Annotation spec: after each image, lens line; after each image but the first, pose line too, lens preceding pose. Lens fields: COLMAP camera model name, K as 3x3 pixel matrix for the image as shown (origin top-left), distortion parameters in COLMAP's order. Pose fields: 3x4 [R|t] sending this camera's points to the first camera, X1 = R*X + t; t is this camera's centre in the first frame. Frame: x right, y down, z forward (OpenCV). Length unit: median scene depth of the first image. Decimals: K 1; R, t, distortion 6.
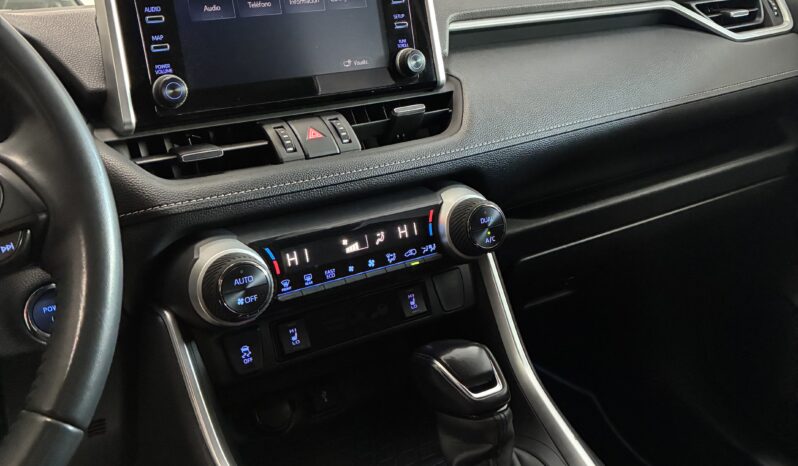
lens RADIAL K [[800.1, 0, 400.7], [0, 800.1, 220.0], [0, 0, 1]] dist [0.023809, 0.000000]
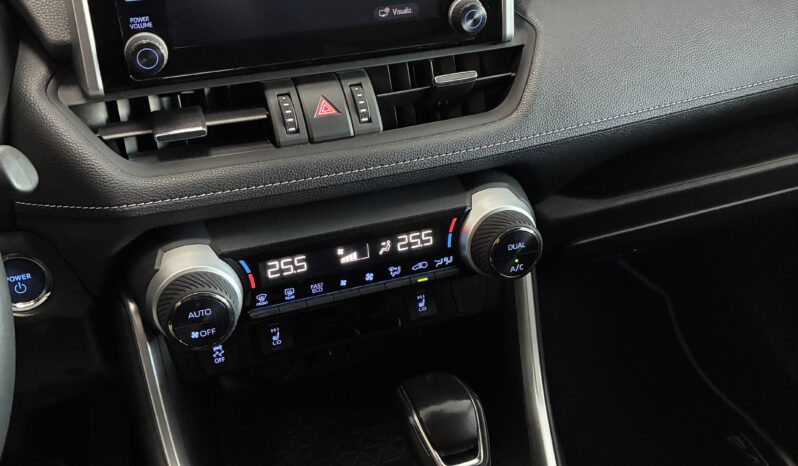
lens RADIAL K [[800.1, 0, 393.1], [0, 800.1, 225.2], [0, 0, 1]] dist [0.023809, 0.000000]
pose [[0.973137, 0.184494, -0.137716, 0.094958], [-0.128380, 0.931402, 0.340601, -0.289506], [0.191108, -0.313771, 0.930067, 0.221348]]
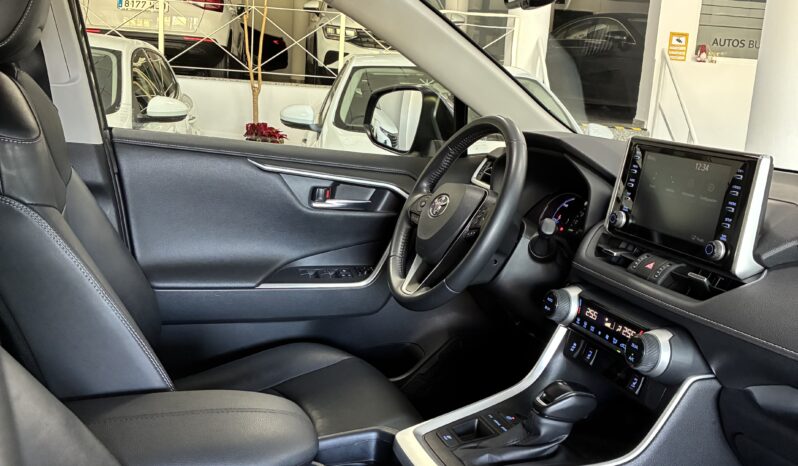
lens RADIAL K [[800.1, 0, 400.0], [0, 800.1, 237.8], [0, 0, 1]] dist [0.023809, 0.000000]
pose [[-0.221183, 0.249038, -0.942899, 1.647531], [-0.302411, 0.901672, 0.309088, -0.541730], [0.927160, 0.353508, -0.124123, 0.710629]]
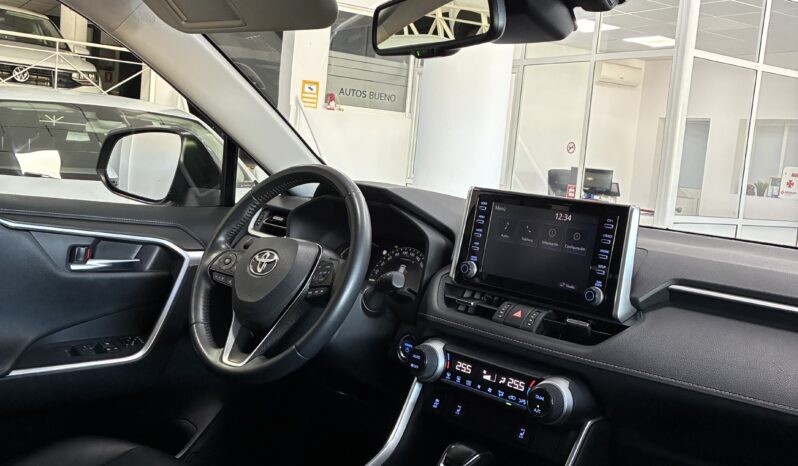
lens RADIAL K [[800.1, 0, 400.0], [0, 800.1, 228.6], [0, 0, 1]] dist [0.023809, 0.000000]
pose [[0.246127, 0.190526, -0.950327, 1.482644], [-0.357618, 0.929159, 0.093663, -0.360466], [0.900850, 0.316801, 0.296827, 0.194209]]
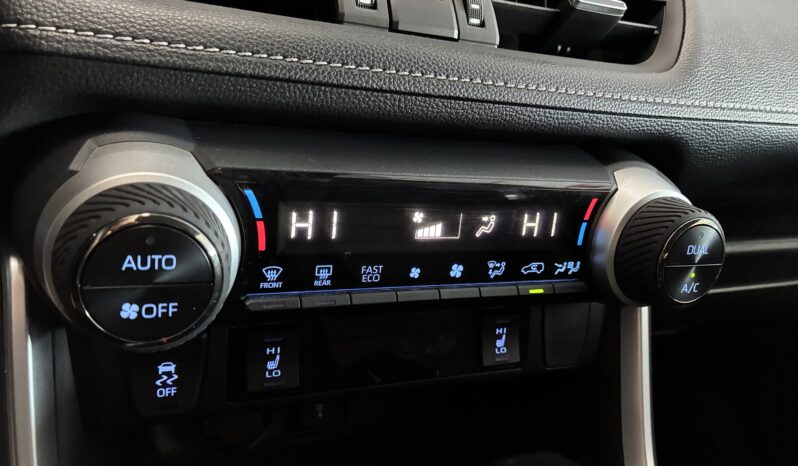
lens RADIAL K [[622.8, 0, 396.6], [0, 622.8, 230.8], [0, 0, 1]] dist [0.006862, -0.001190]
pose [[0.955810, 0.289144, -0.053138, -0.058368], [-0.279351, 0.949587, 0.142296, -0.014646], [0.091604, -0.121163, 0.988397, 0.606689]]
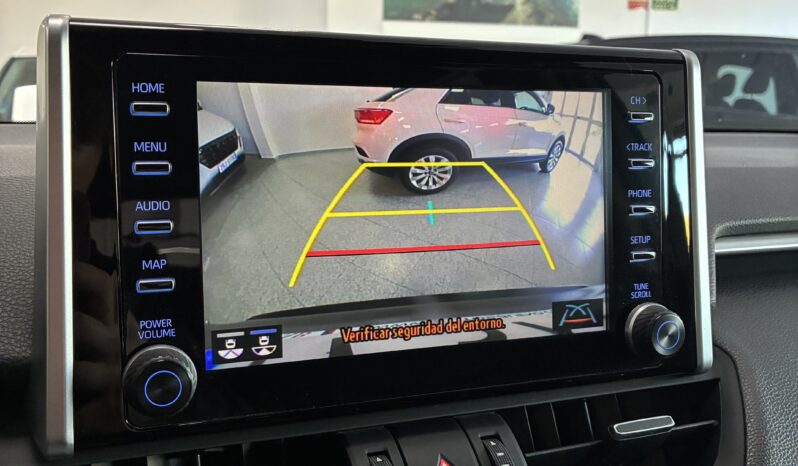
lens RADIAL K [[800.1, 0, 397.9], [0, 800.1, 232.2], [0, 0, 1]] dist [0.023809, 0.000000]
pose [[0.980040, 0.121779, -0.157136, -0.082195], [-0.137036, 0.986452, -0.090189, -0.209653], [0.144024, 0.109922, 0.983450, 0.515923]]
